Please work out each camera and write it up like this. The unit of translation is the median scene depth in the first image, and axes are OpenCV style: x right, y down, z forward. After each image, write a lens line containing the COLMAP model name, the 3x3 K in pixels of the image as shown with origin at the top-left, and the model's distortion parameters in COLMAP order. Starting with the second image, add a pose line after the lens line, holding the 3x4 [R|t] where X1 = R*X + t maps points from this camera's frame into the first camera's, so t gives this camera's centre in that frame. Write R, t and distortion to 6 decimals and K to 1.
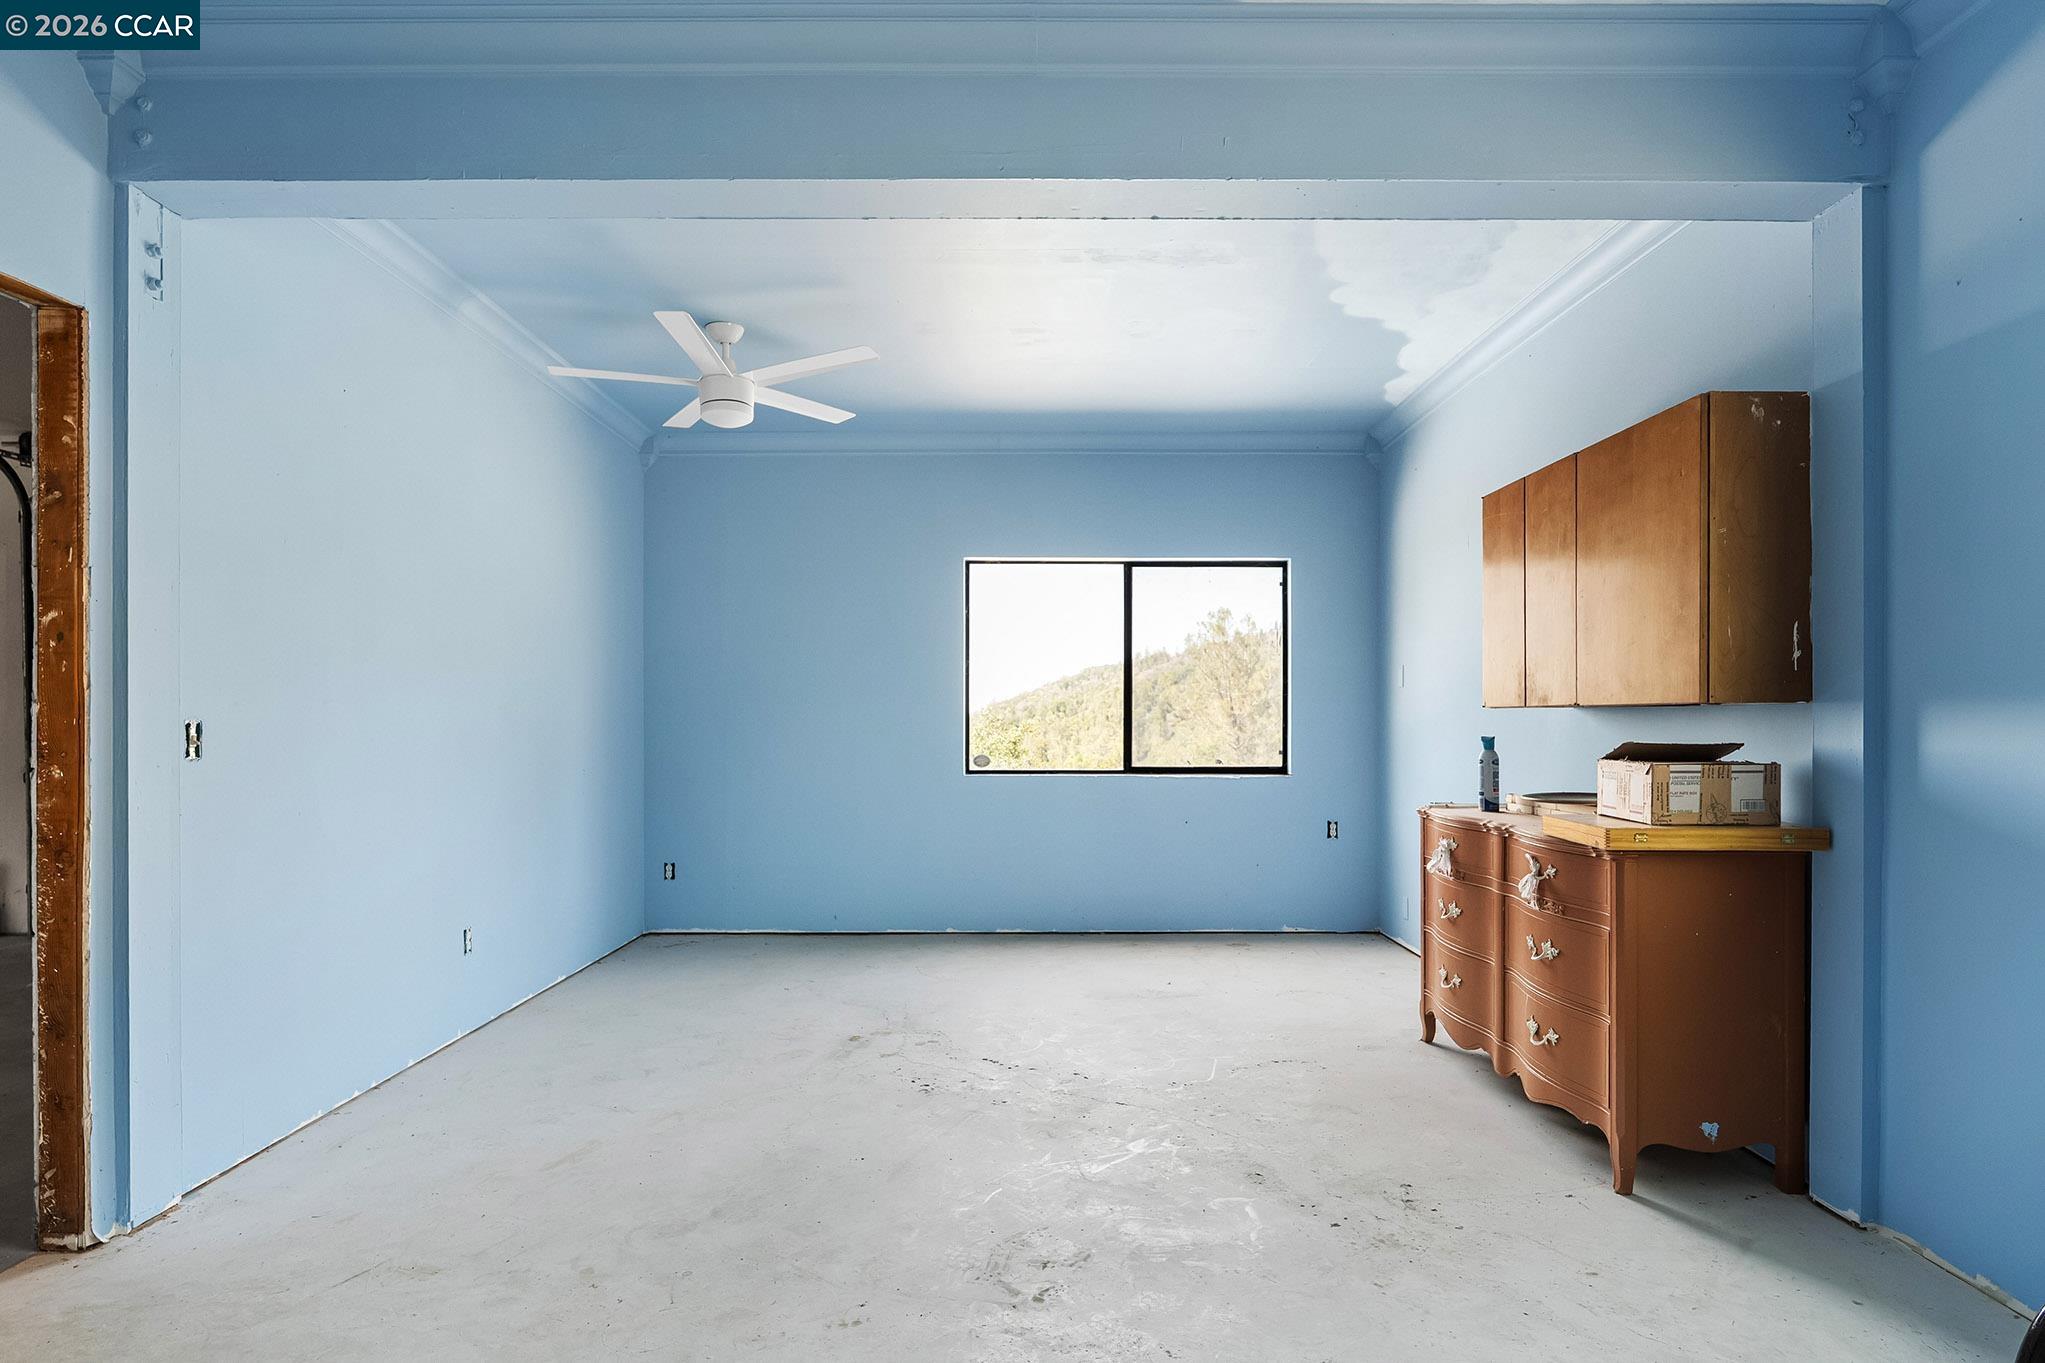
lens RADIAL K [[1184.6, 0, 1022.5], [0, 1184.6, 681.5], [0, 0, 1]] dist [0.000062, 0.000009]
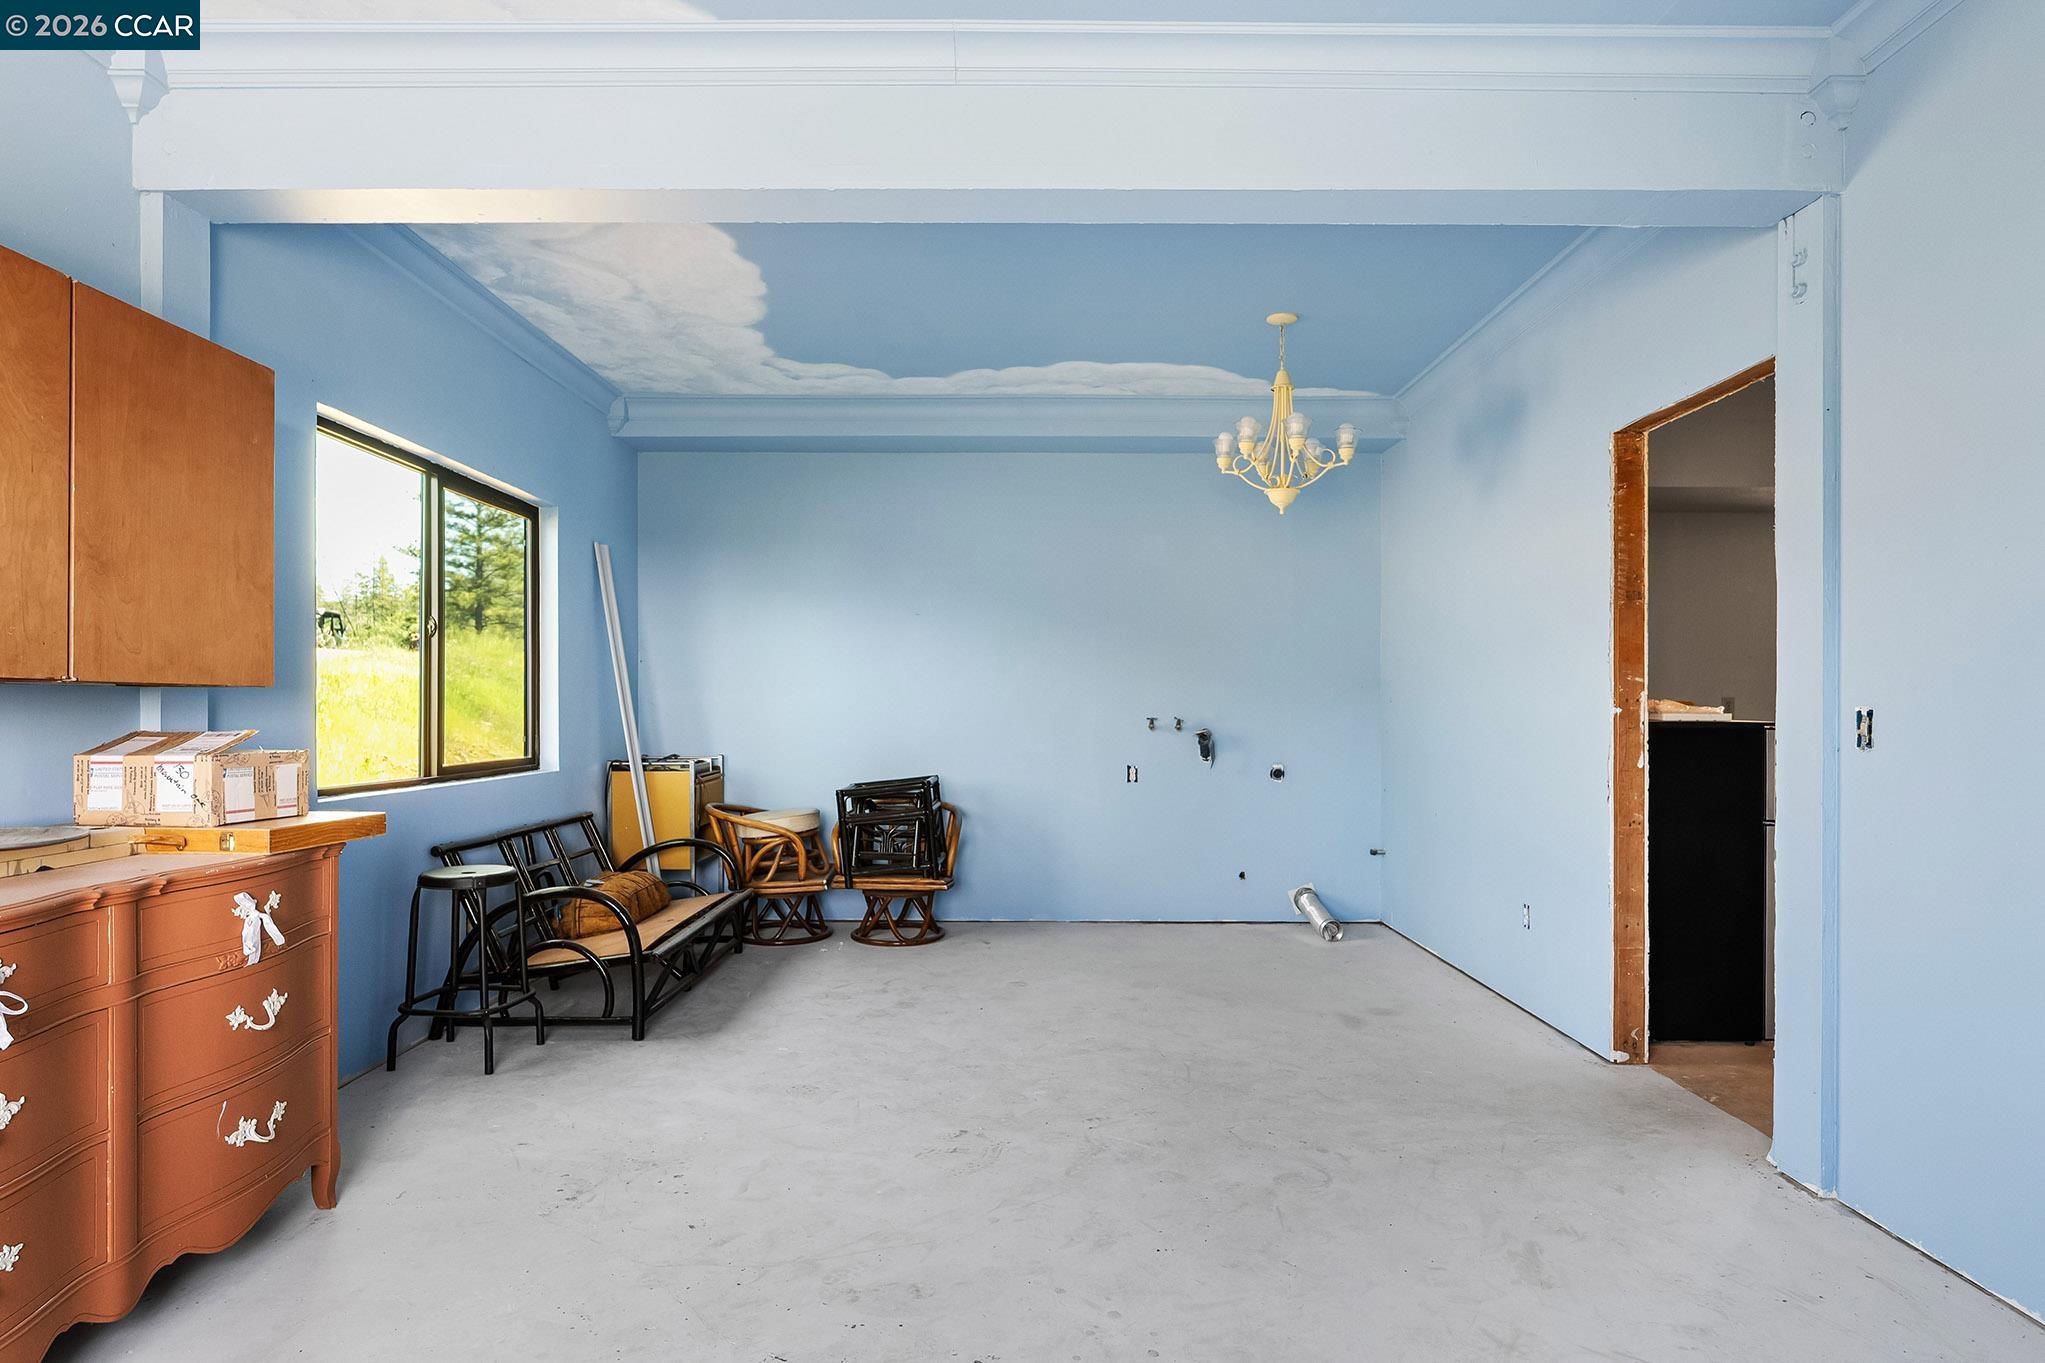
lens RADIAL K [[1291.4, 0, 1022.5], [0, 1291.4, 681.5], [0, 0, 1]] dist [-0.002746, -0.000656]
pose [[-0.999947, -0.000535, -0.010282, -0.036176], [-0.000156, 0.999321, -0.036856, 0.053373], [0.010295, -0.036852, -0.999268, 2.201407]]
